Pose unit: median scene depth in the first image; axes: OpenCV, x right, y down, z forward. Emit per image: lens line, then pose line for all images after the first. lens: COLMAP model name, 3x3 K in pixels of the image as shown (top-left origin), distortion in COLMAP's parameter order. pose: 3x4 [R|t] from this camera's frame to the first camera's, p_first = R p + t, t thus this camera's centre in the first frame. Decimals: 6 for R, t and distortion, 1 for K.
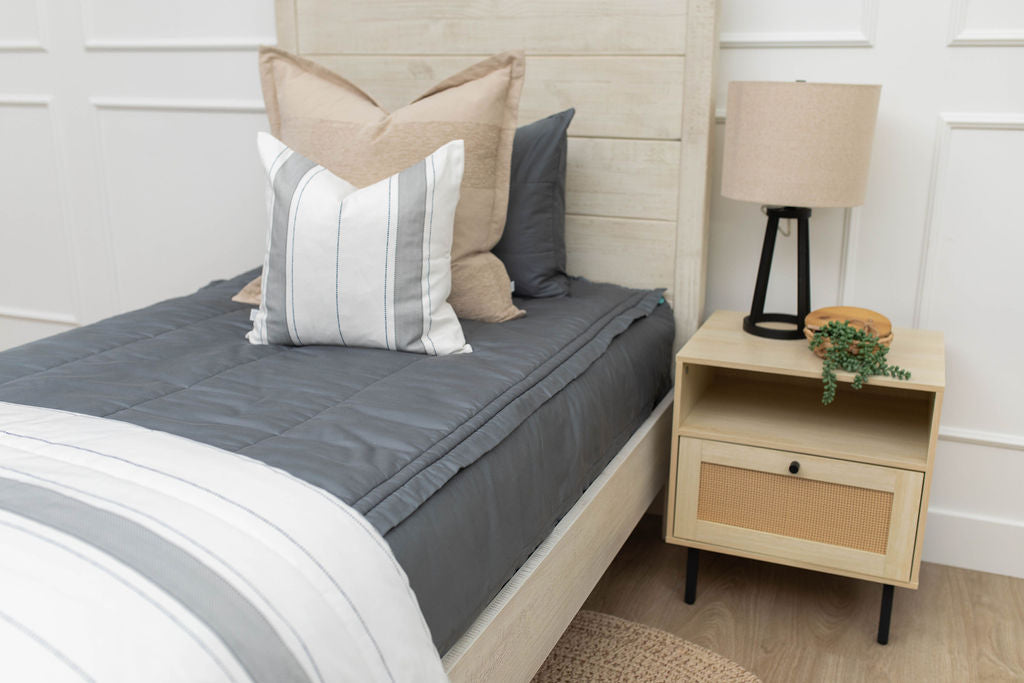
lens RADIAL K [[1032.6, 0, 517.0], [0, 1032.6, 351.2], [0, 0, 1]] dist [0.021112, 0.012849]
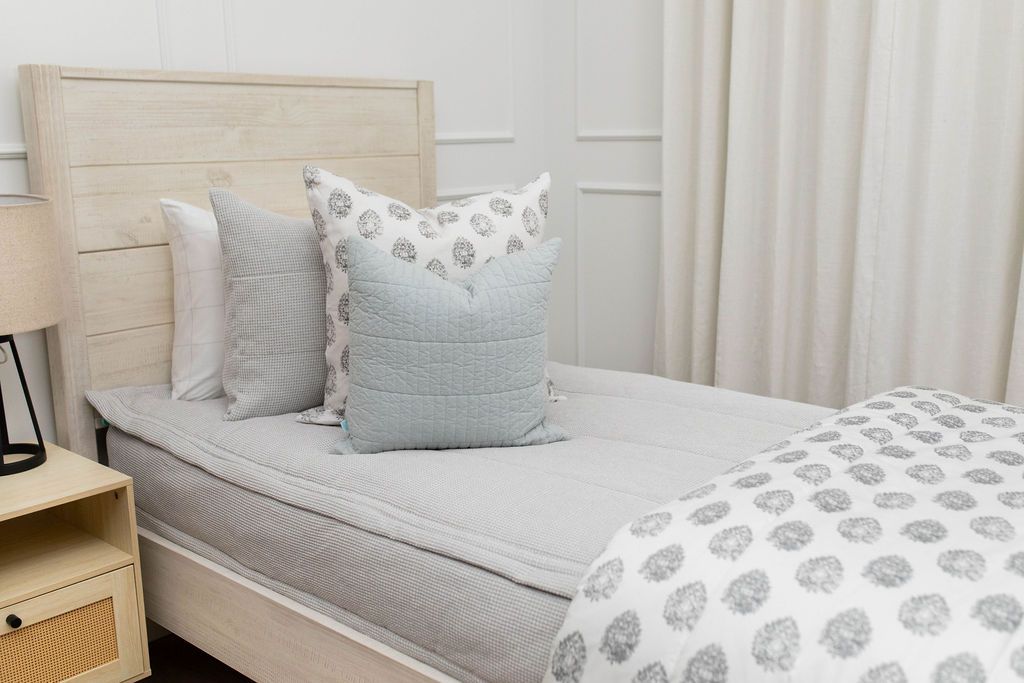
lens RADIAL K [[1032.6, 0, 517.0], [0, 1032.6, 351.2], [0, 0, 1]] dist [0.021112, 0.012849]
pose [[0.318735, -0.191226, 0.928354, -1.032147], [0.296890, 0.950292, 0.093813, -0.134793], [-0.900147, 0.245717, 0.359664, 0.475737]]
